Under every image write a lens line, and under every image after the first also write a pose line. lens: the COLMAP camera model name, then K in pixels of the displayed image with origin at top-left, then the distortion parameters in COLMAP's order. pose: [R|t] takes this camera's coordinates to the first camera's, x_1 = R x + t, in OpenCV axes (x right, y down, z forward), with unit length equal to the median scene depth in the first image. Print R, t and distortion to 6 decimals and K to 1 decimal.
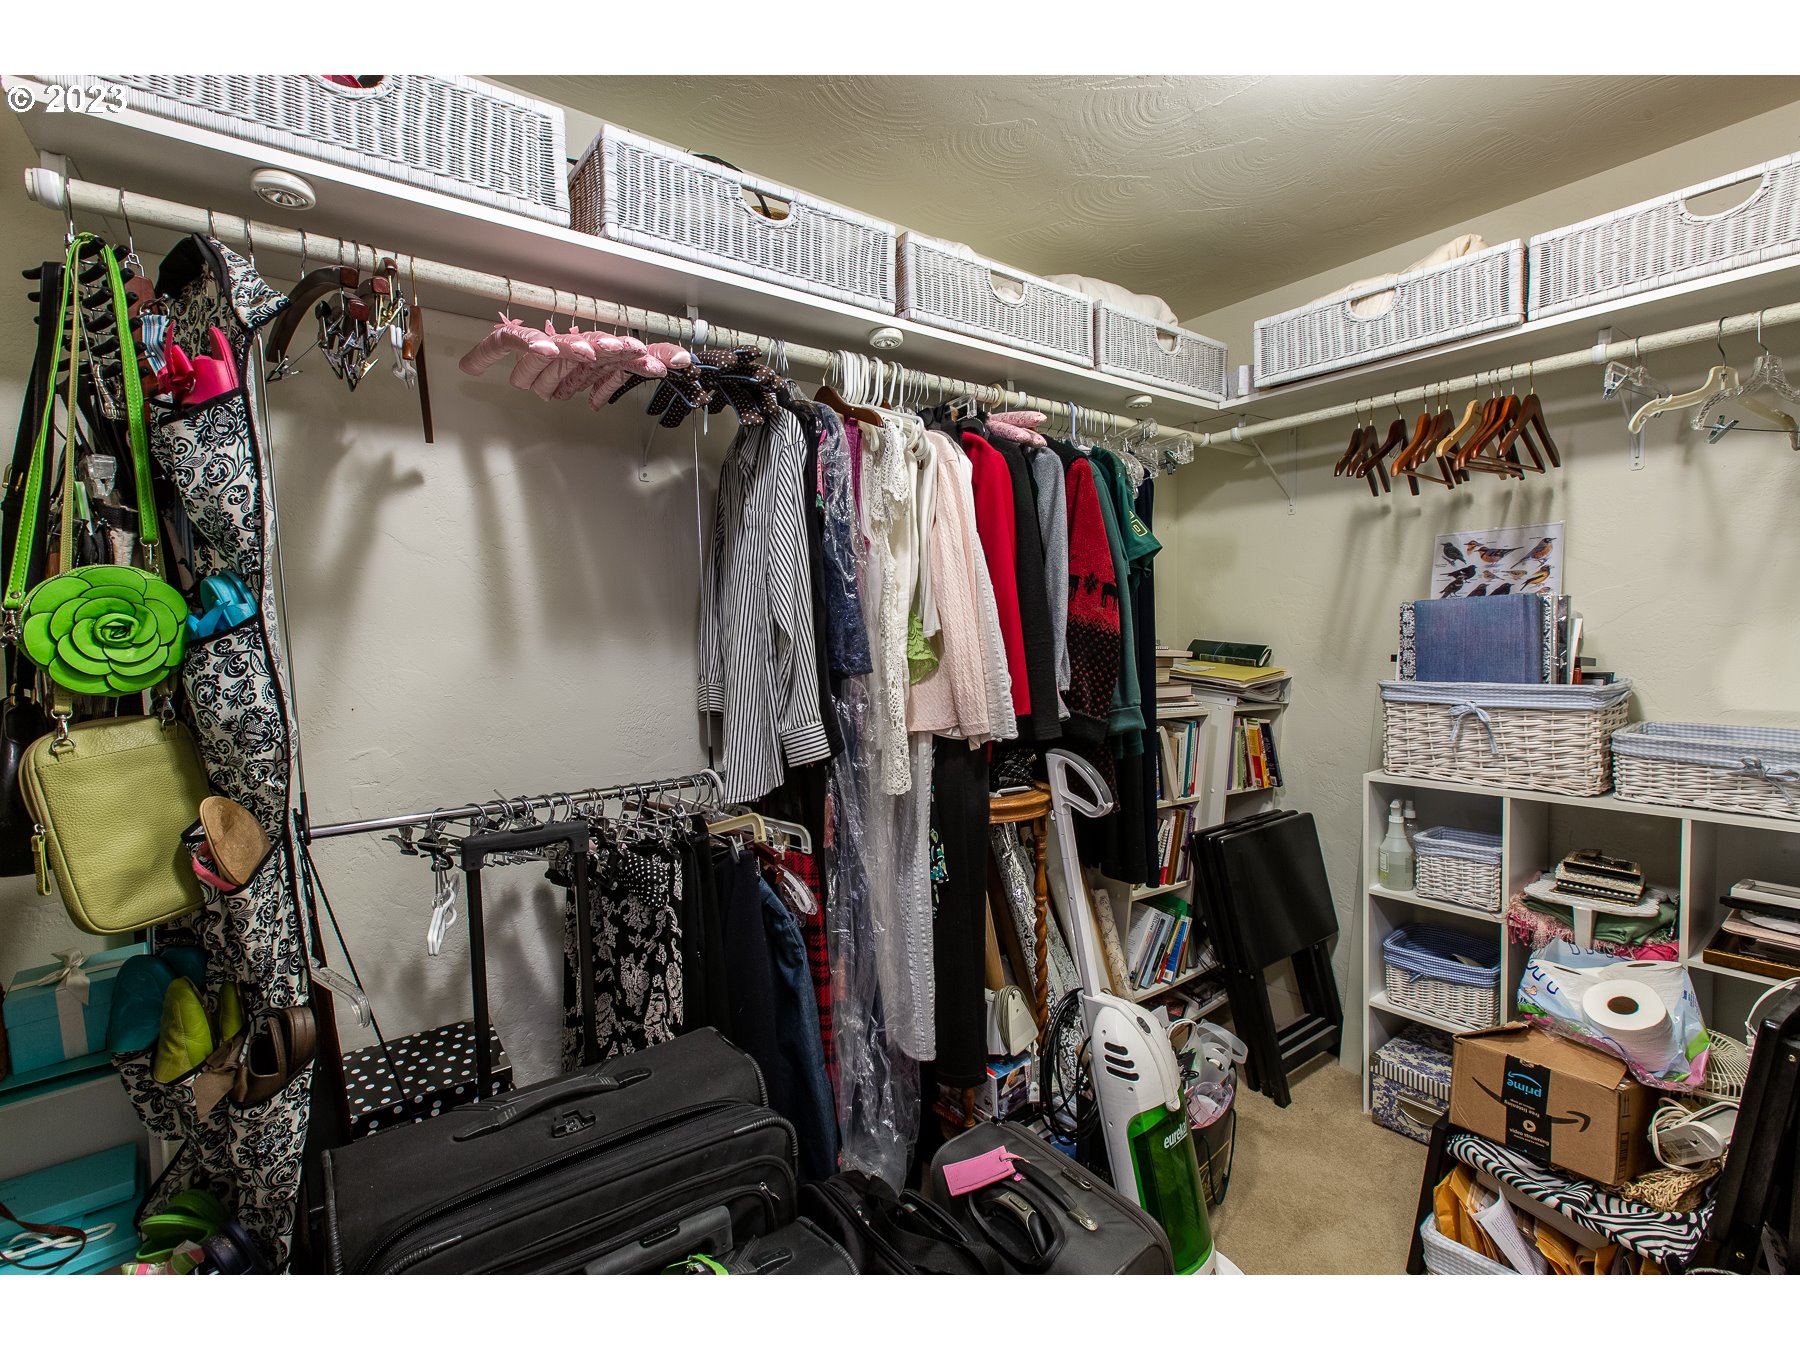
lens RADIAL K [[819.7, 0, 890.2], [0, 819.7, 675.8], [0, 0, 1]] dist [0.000715, -0.000369]
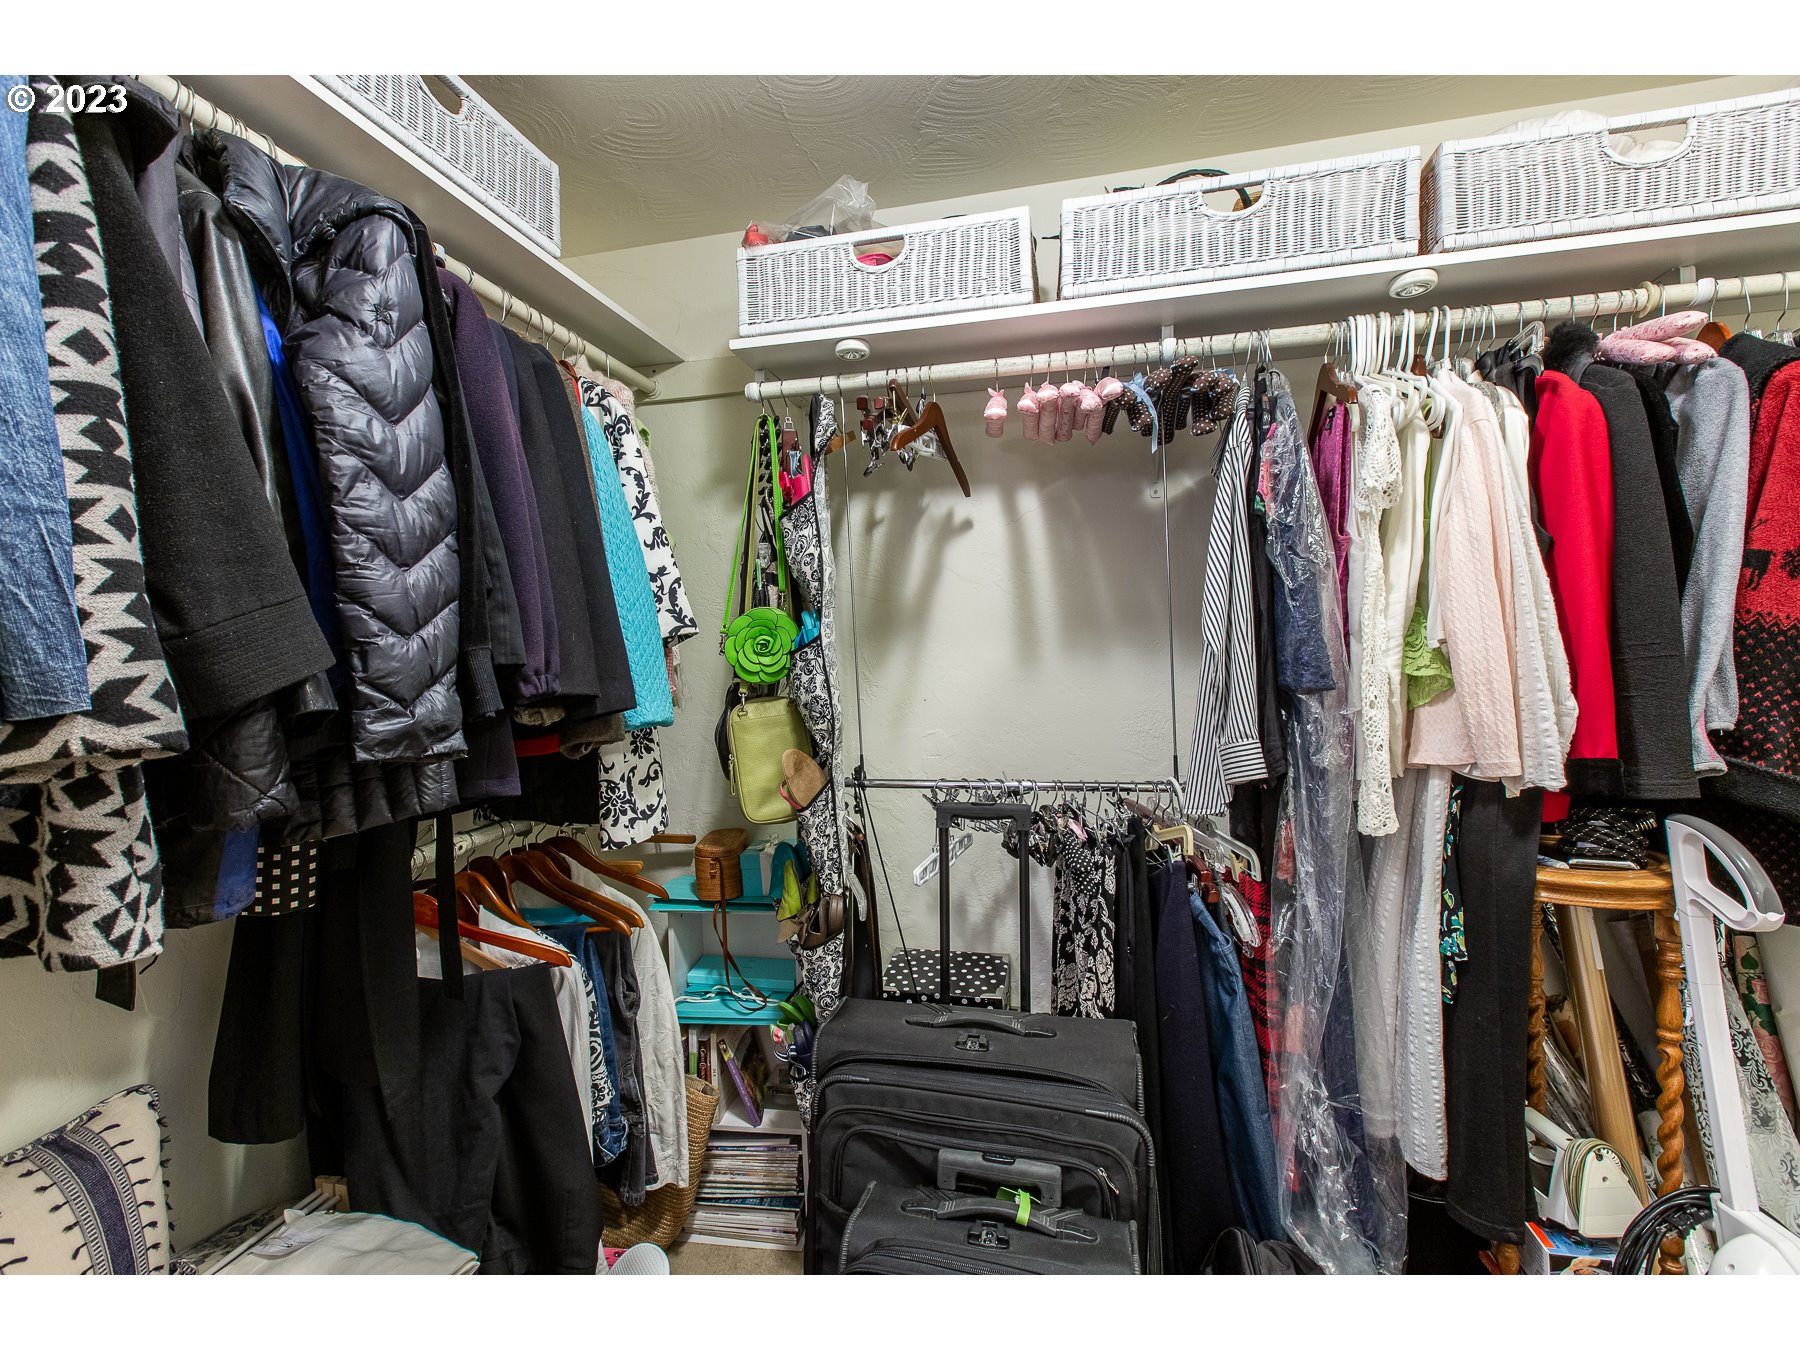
lens RADIAL K [[819.7, 0, 881.6], [0, 819.7, 675.6], [0, 0, 1]] dist [0.000715, -0.000369]
pose [[0.627520, 0.030097, -0.778019, 0.364676], [-0.029524, 0.999454, 0.014850, -0.017854], [0.778041, 0.013651, 0.628066, 0.085459]]
